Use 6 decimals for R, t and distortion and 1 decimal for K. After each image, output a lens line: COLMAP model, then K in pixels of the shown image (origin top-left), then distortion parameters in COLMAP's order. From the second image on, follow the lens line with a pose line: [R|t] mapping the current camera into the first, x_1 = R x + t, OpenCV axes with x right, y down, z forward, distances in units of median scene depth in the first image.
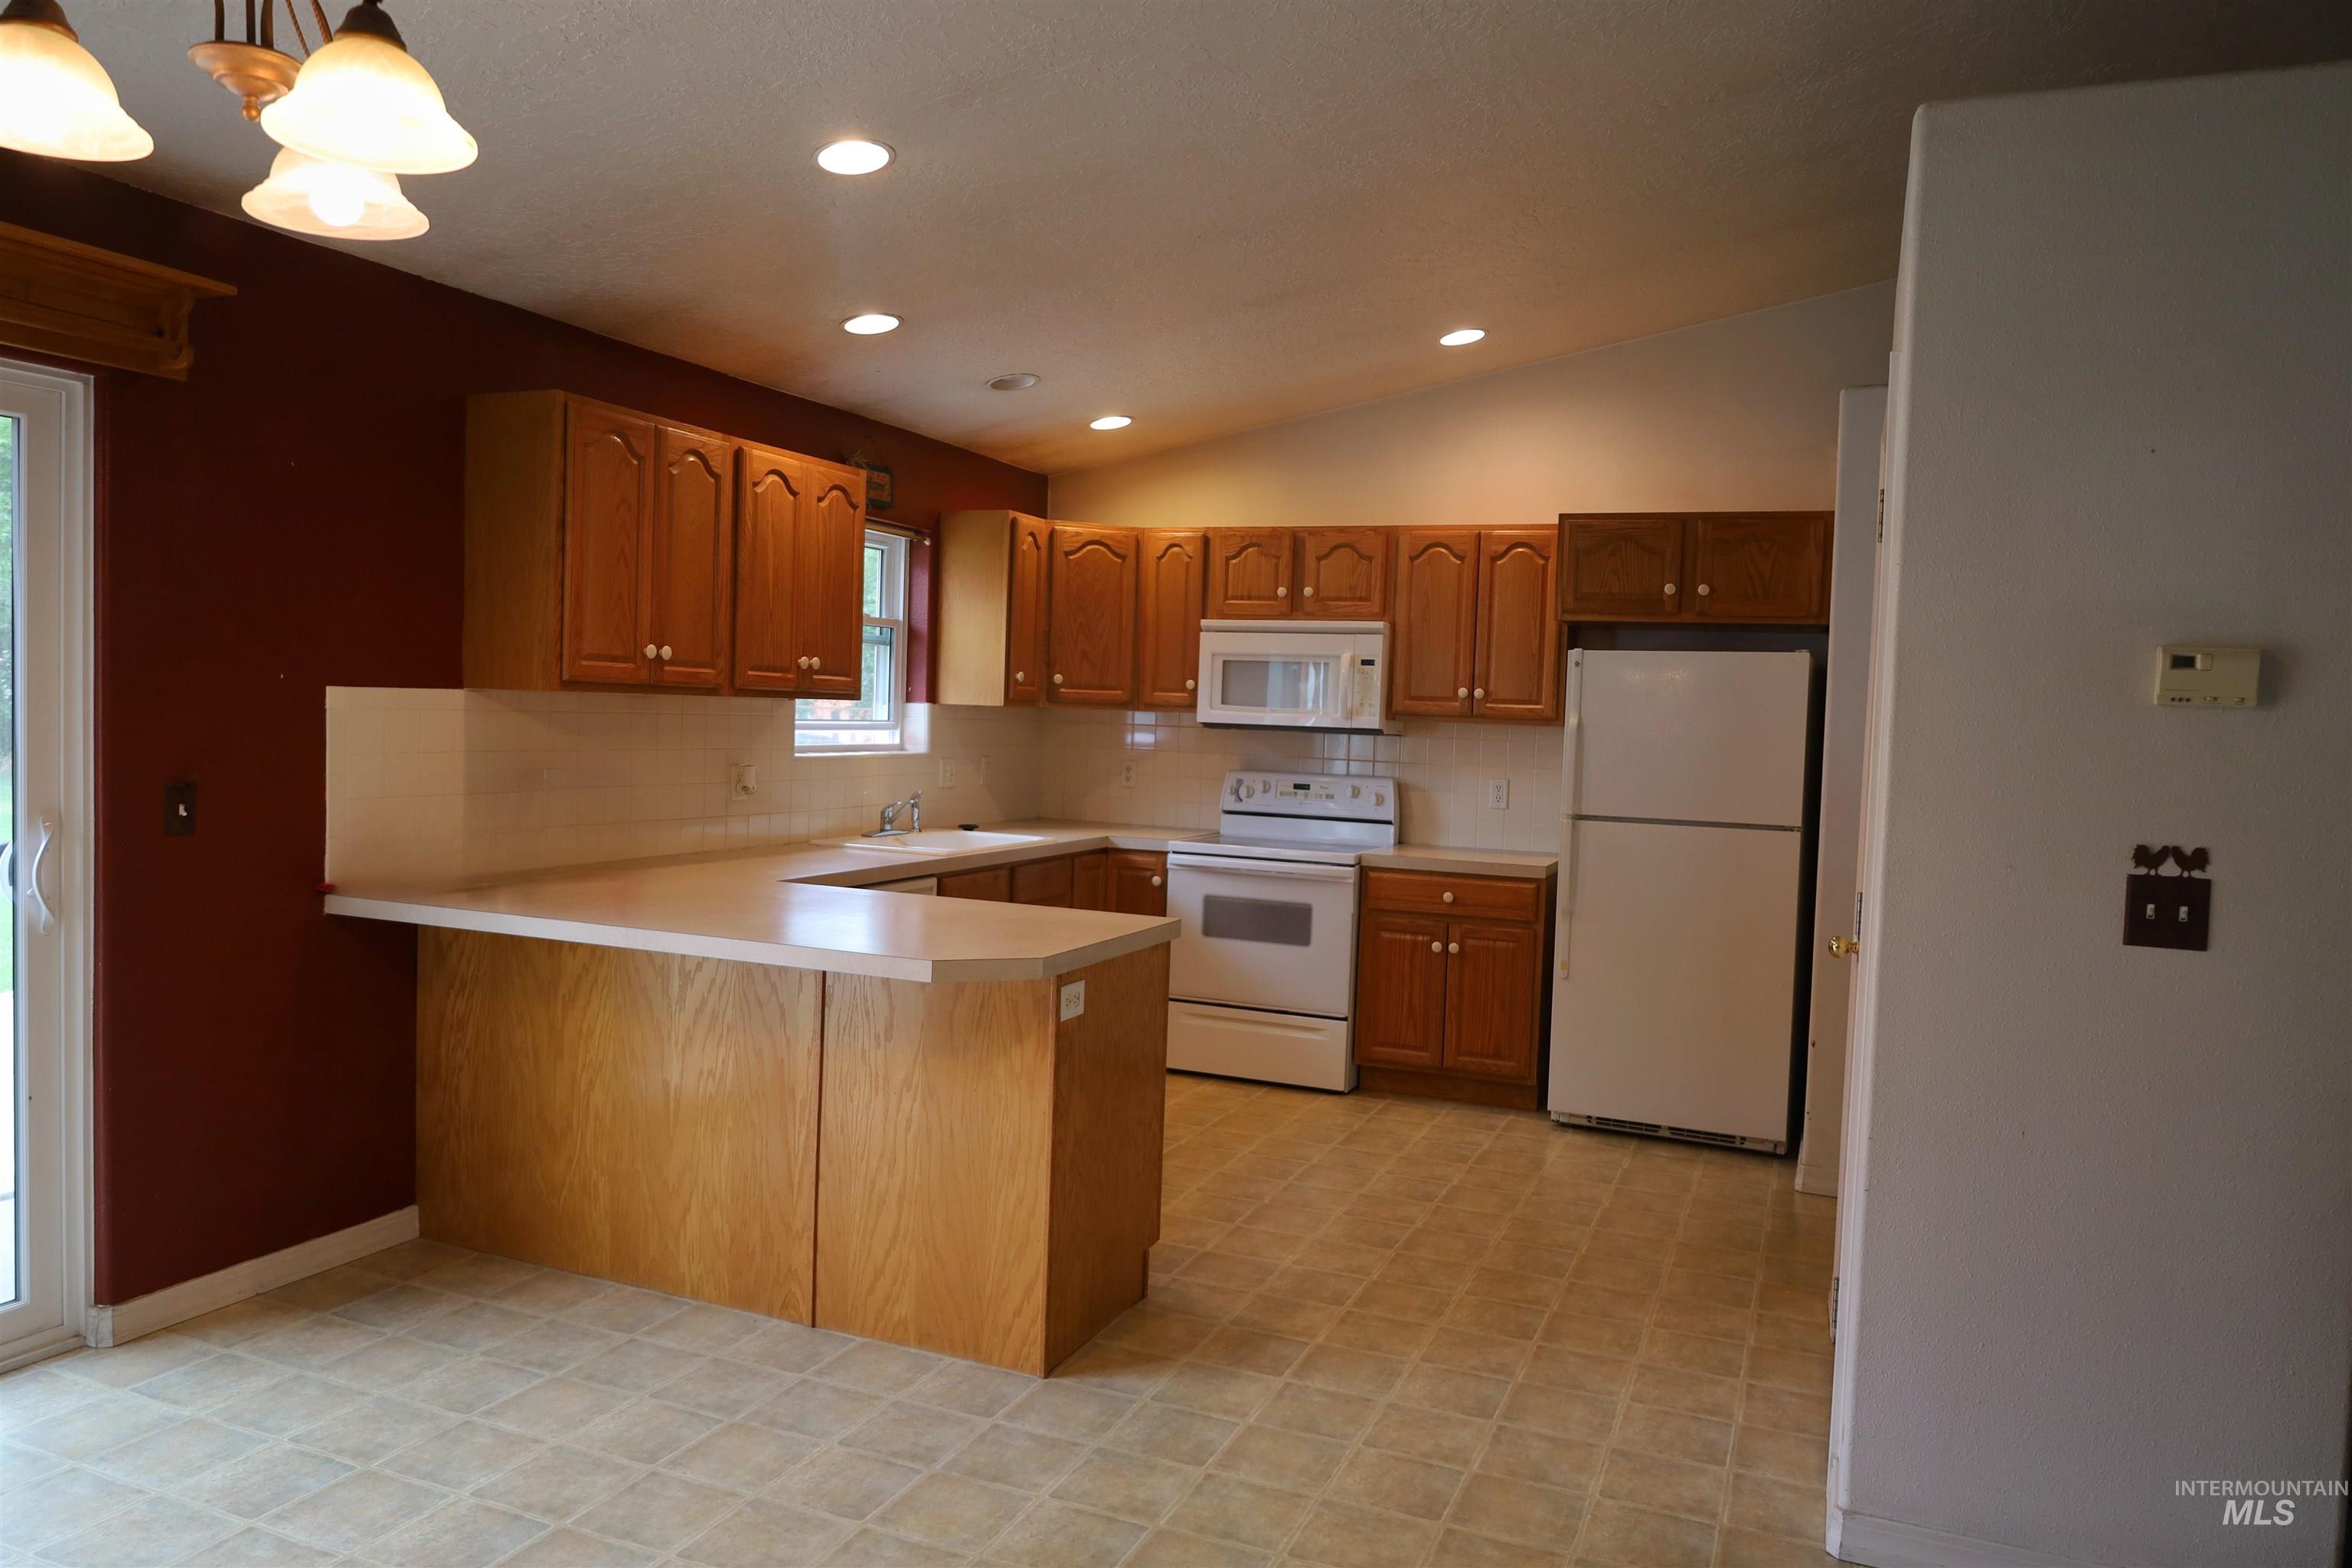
lens RADIAL K [[1607.8, 0, 1179.9], [0, 1607.8, 781.3], [0, 0, 1]] dist [0.008798, 0.000786]
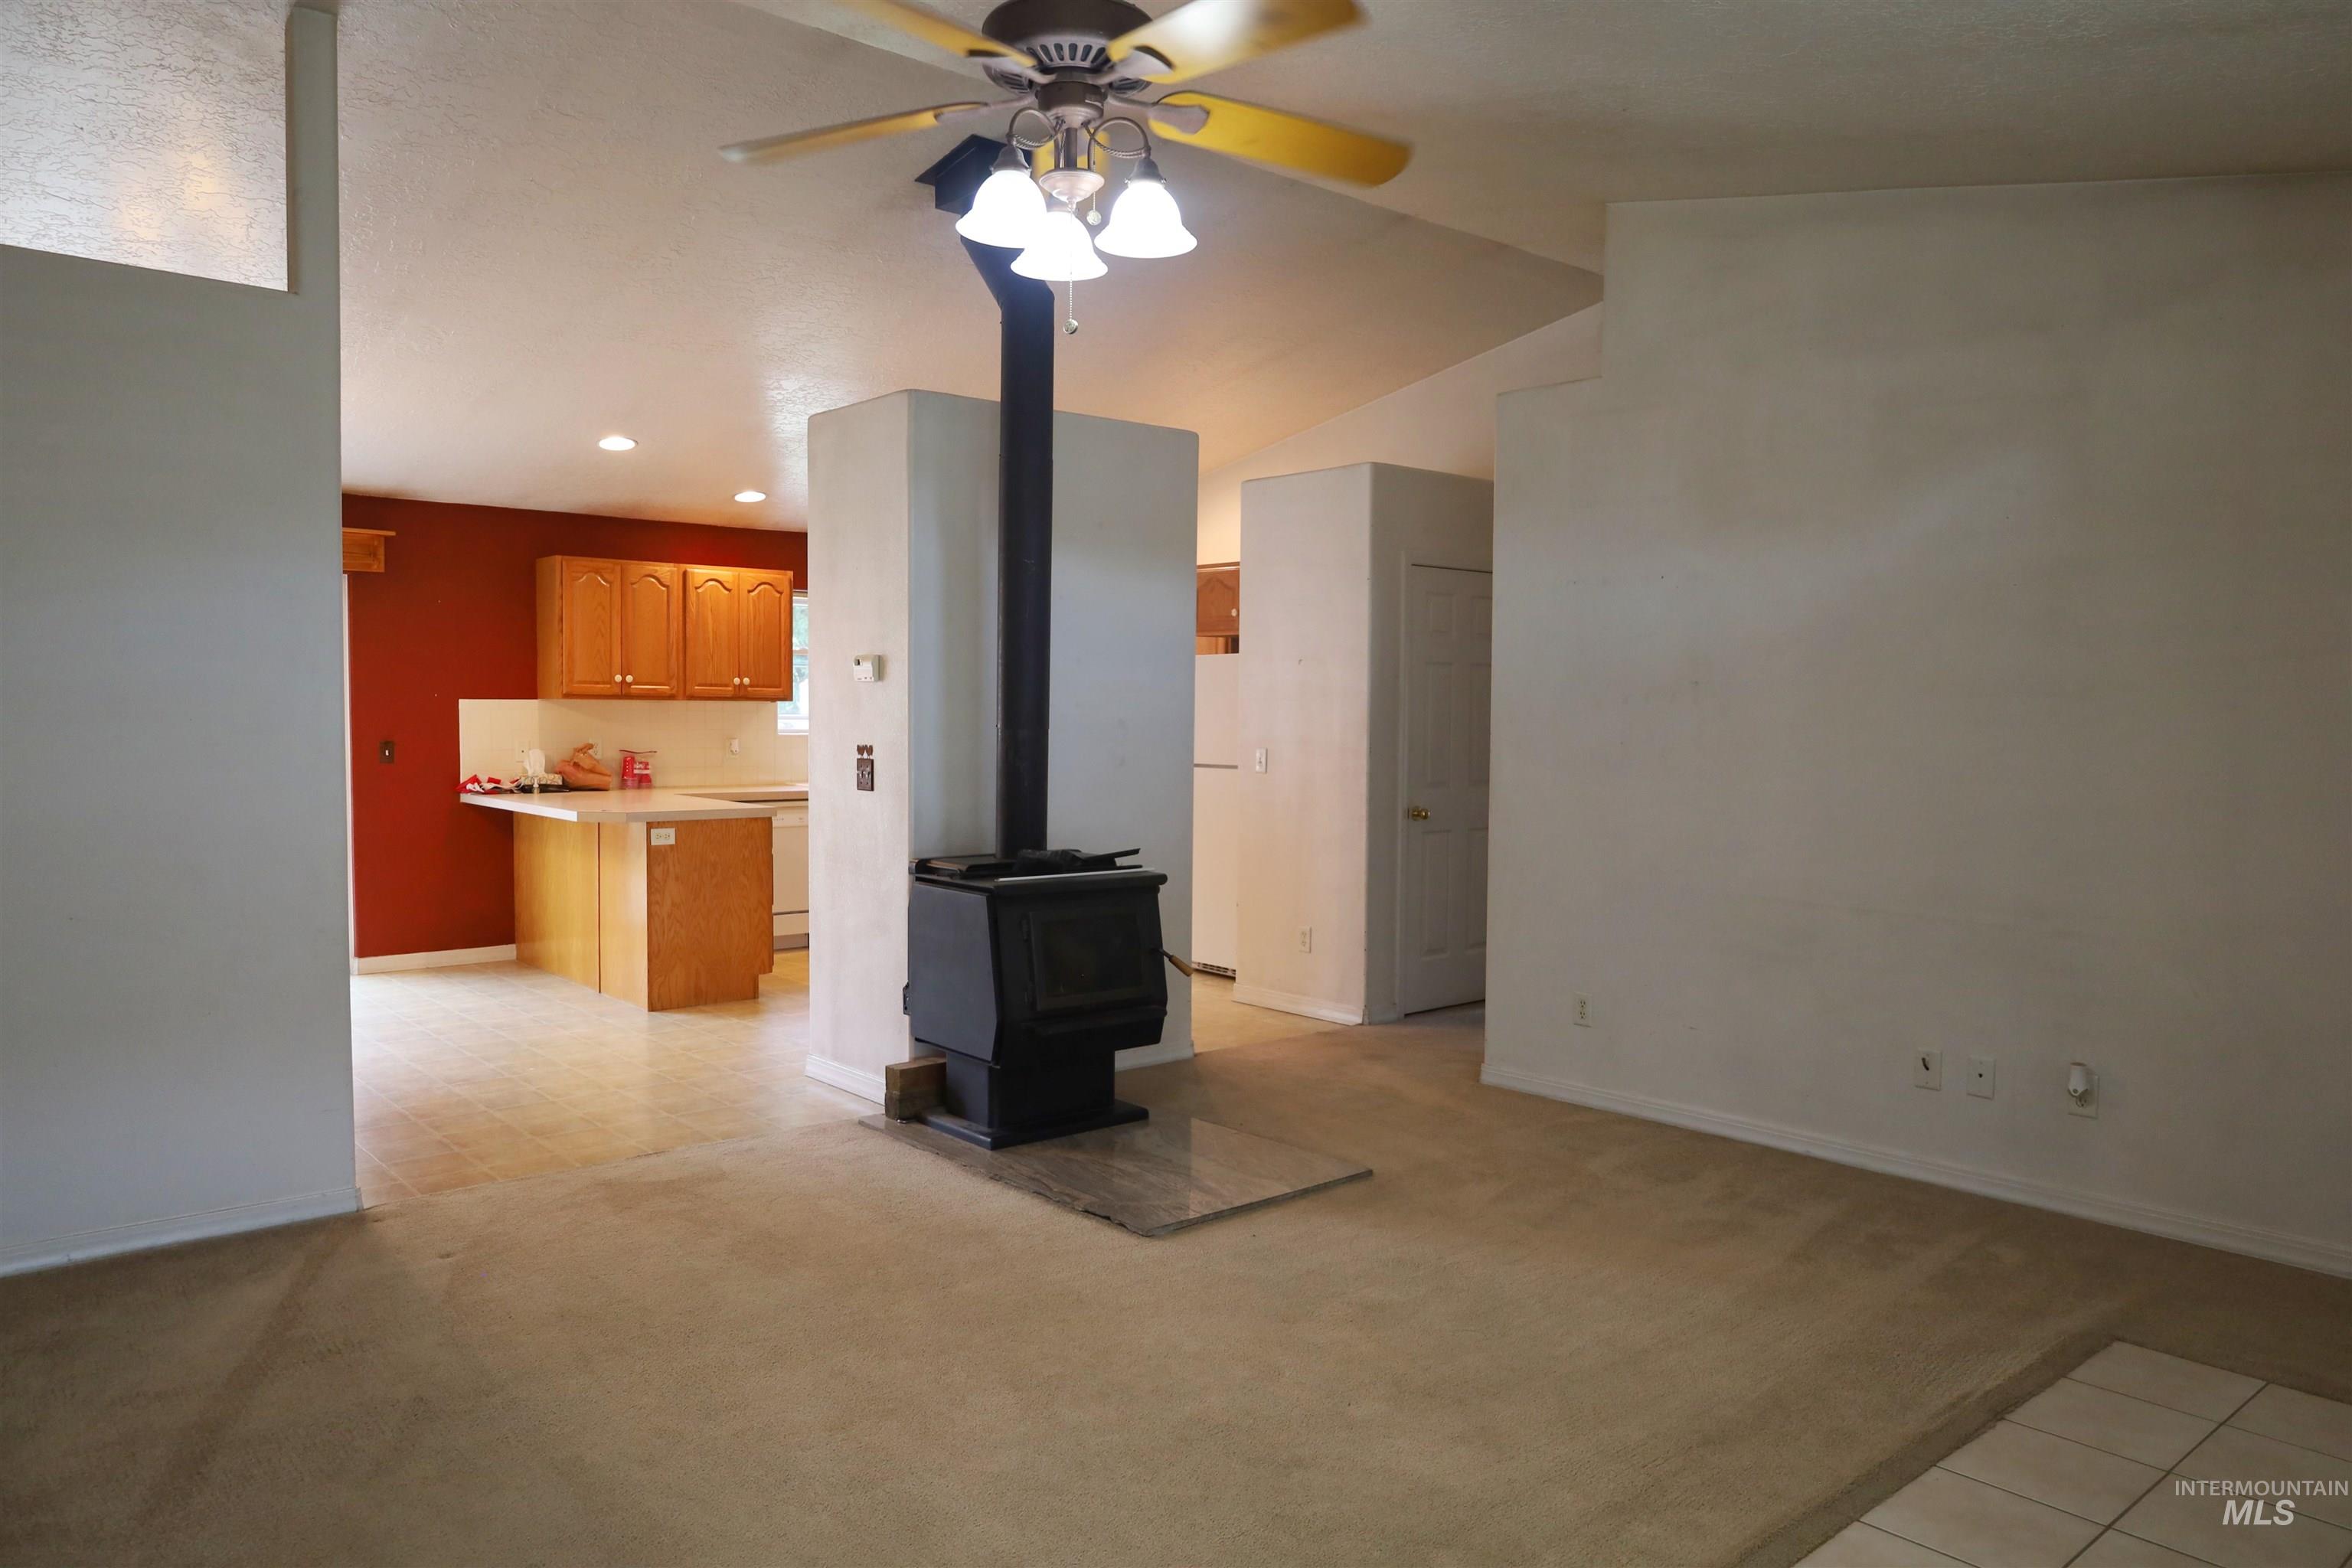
lens RADIAL K [[1607.8, 0, 1173.2], [0, 1607.8, 787.8], [0, 0, 1]] dist [0.008798, 0.000786]
pose [[0.893630, -0.003225, -0.448793, 1.171879], [0.001150, 0.999987, -0.004897, 0.065184], [0.448803, 0.003860, 0.893622, -0.473331]]
